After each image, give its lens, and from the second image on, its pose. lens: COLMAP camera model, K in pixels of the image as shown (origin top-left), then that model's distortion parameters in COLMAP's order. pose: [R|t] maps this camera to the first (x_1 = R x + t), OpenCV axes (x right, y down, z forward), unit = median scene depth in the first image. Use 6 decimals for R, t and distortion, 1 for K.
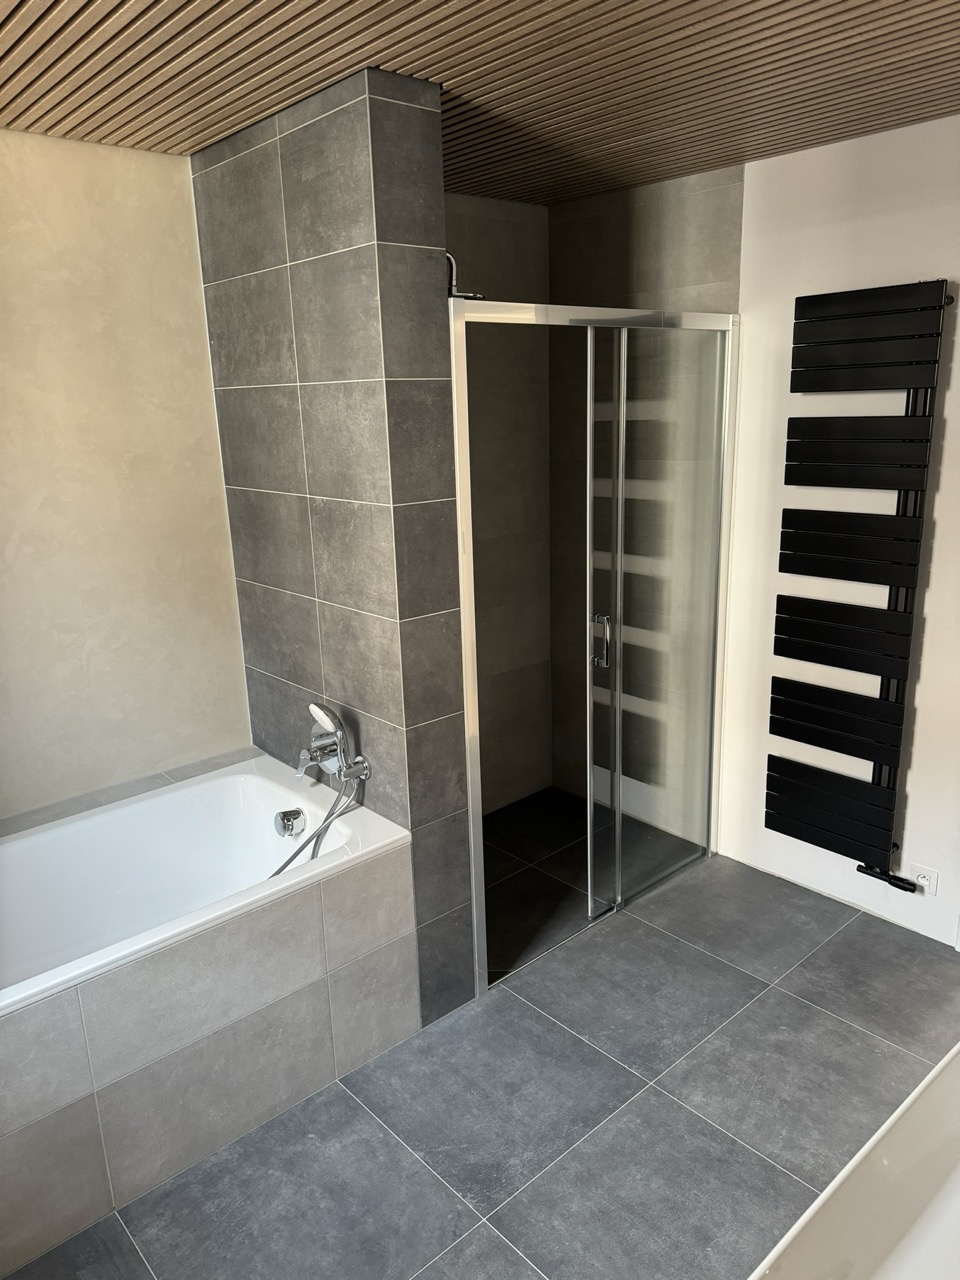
lens RADIAL K [[915.0, 0, 476.1], [0, 915.0, 651.9], [0, 0, 1]] dist [0.042119, -0.045559]
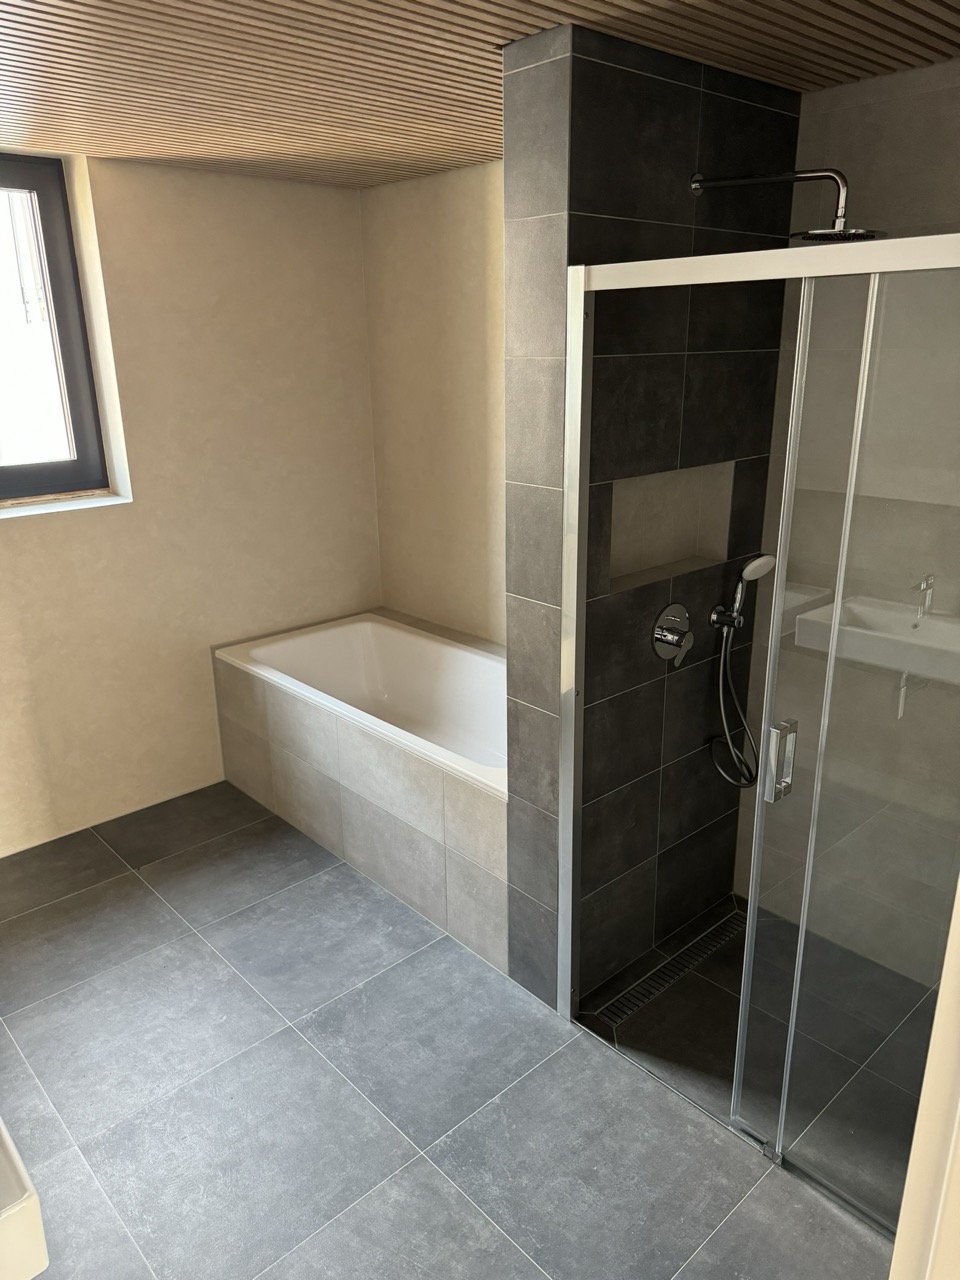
lens RADIAL K [[915.0, 0, 478.9], [0, 915.0, 644.6], [0, 0, 1]] dist [0.042119, -0.045559]
pose [[0.012625, 0.356178, -0.934333, 0.867485], [-0.259562, 0.903544, 0.340934, -0.311886], [0.965644, 0.238213, 0.103857, 0.845733]]
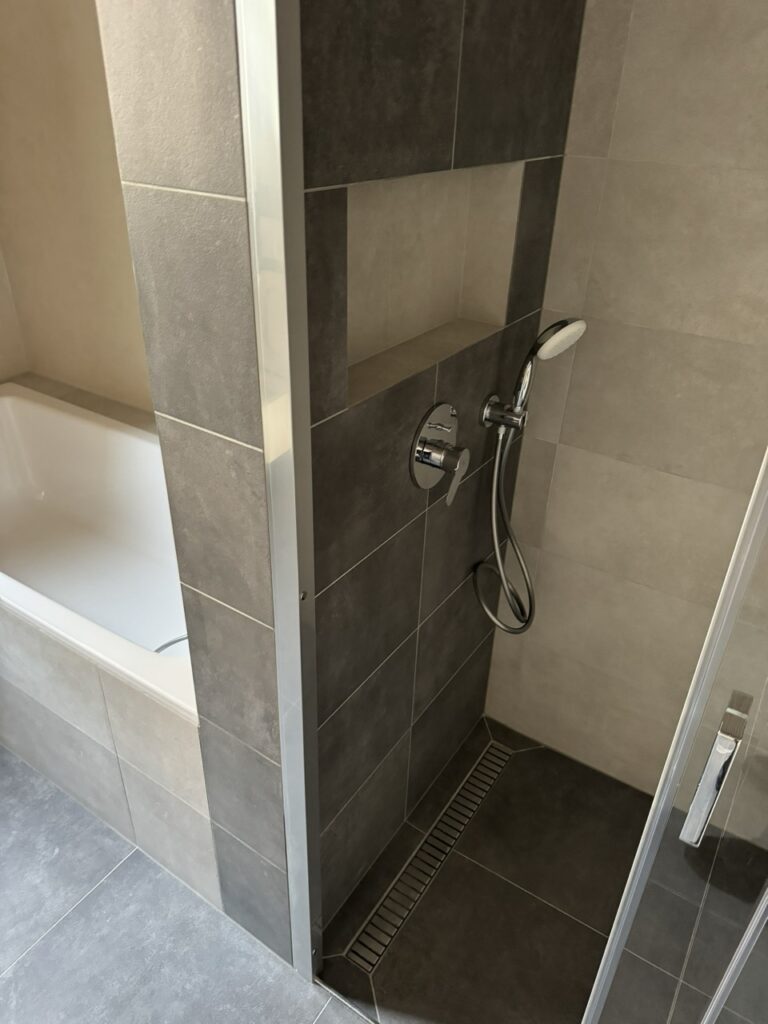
lens RADIAL K [[732.0, 0, 384.5], [0, 732.0, 533.2], [0, 0, 1]] dist [0.042119, -0.045559]
pose [[0.256162, 0.550560, -0.794522, 0.326557], [-0.307128, 0.825712, 0.473152, -0.214306], [0.916544, 0.122816, 0.380608, 0.932600]]
